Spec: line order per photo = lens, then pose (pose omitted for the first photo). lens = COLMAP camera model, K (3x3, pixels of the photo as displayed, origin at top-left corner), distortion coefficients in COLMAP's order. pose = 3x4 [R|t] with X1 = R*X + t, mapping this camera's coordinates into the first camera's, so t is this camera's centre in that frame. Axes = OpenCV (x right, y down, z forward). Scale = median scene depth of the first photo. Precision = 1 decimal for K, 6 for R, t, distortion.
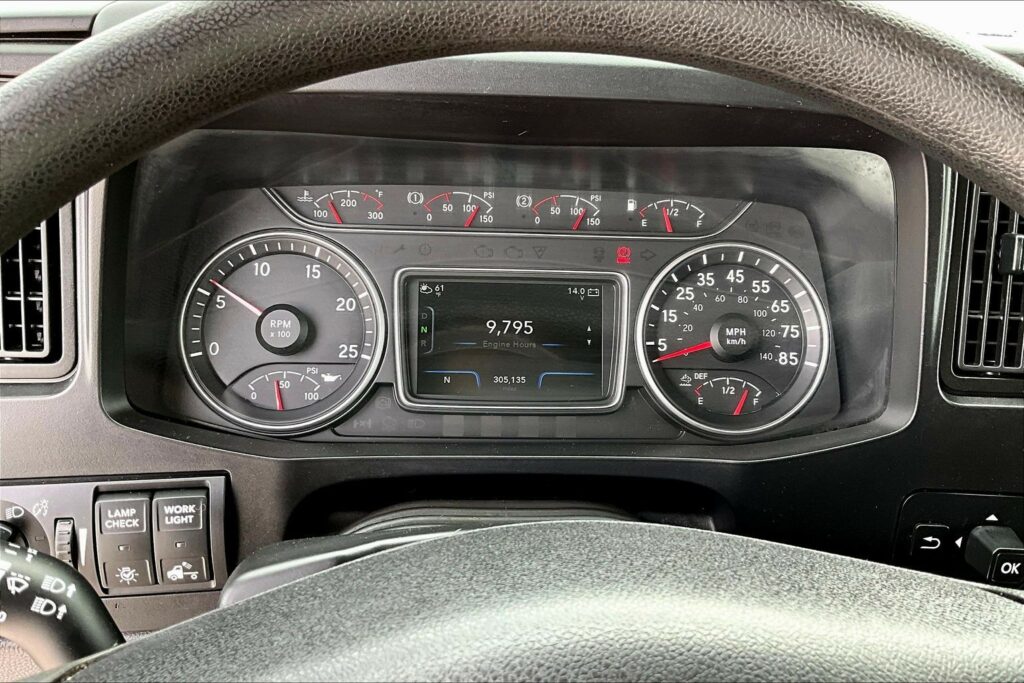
lens RADIAL K [[843.5, 0, 512.0], [0, 843.5, 341.5], [0, 0, 1]] dist [0.118133, -0.248012]
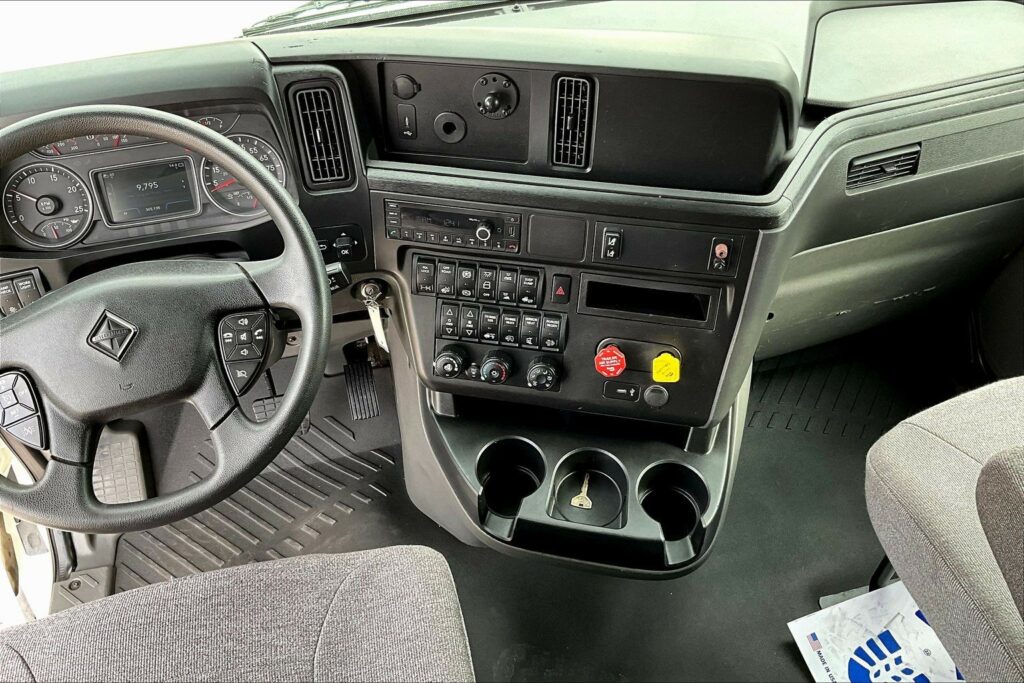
lens RADIAL K [[843.5, 0, 512.0], [0, 843.5, 341.5], [0, 0, 1]] dist [0.118133, -0.248012]
pose [[0.980259, -0.180879, 0.079842, 0.741468], [0.148316, 0.939748, 0.308019, -0.197938], [-0.130745, -0.290097, 0.948024, -1.538763]]
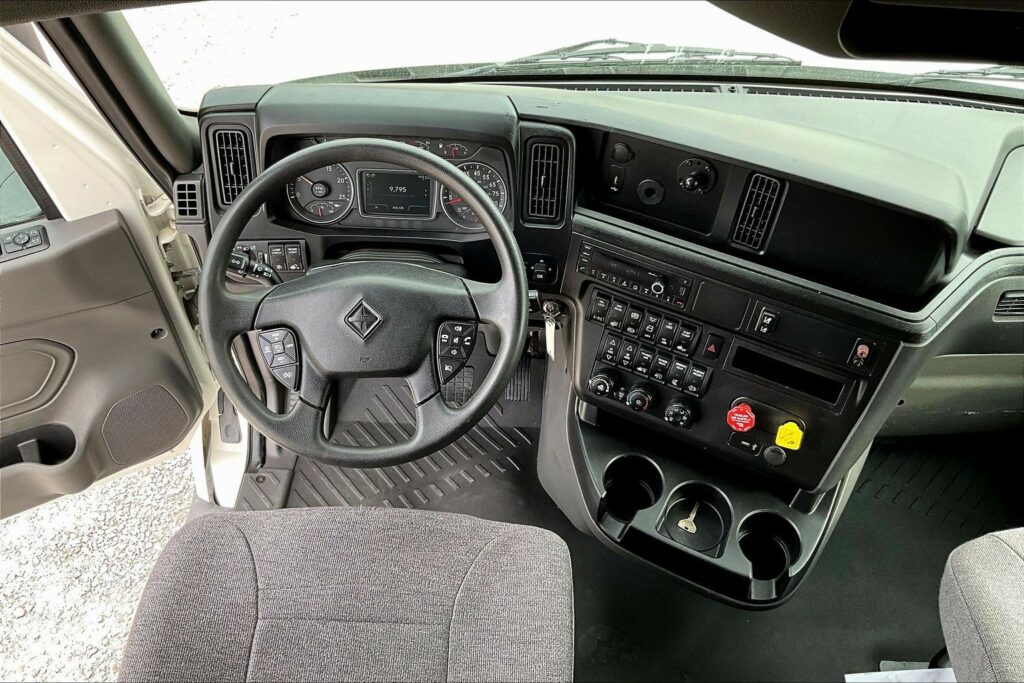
lens RADIAL K [[843.5, 0, 512.0], [0, 843.5, 341.5], [0, 0, 1]] dist [0.118133, -0.248012]
pose [[0.995989, 0.045295, -0.077161, 0.652016], [-0.016438, 0.940348, 0.339816, -0.534993], [0.087950, -0.337185, 0.937321, -1.907455]]
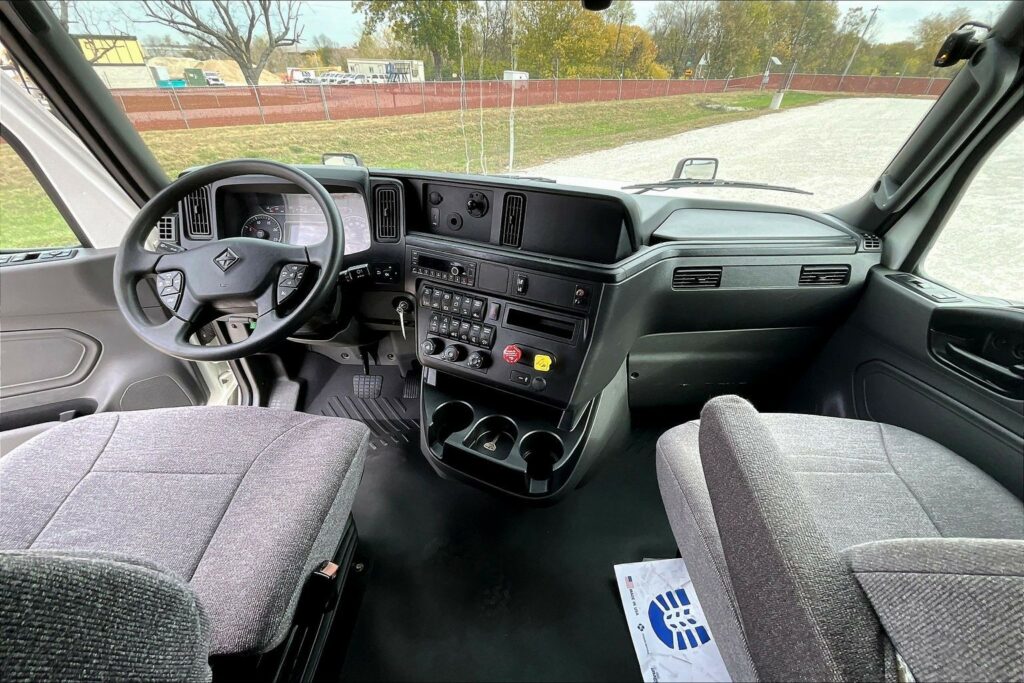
lens RADIAL K [[416.7, 0, 512.0], [0, 416.7, 341.5], [0, 0, 1]] dist [-0.000943, 0.000146]
pose [[0.997007, 0.004183, -0.077196, 1.355215], [-0.000904, 0.999098, 0.042459, 0.497854], [0.077304, -0.042262, 0.996111, -1.303616]]
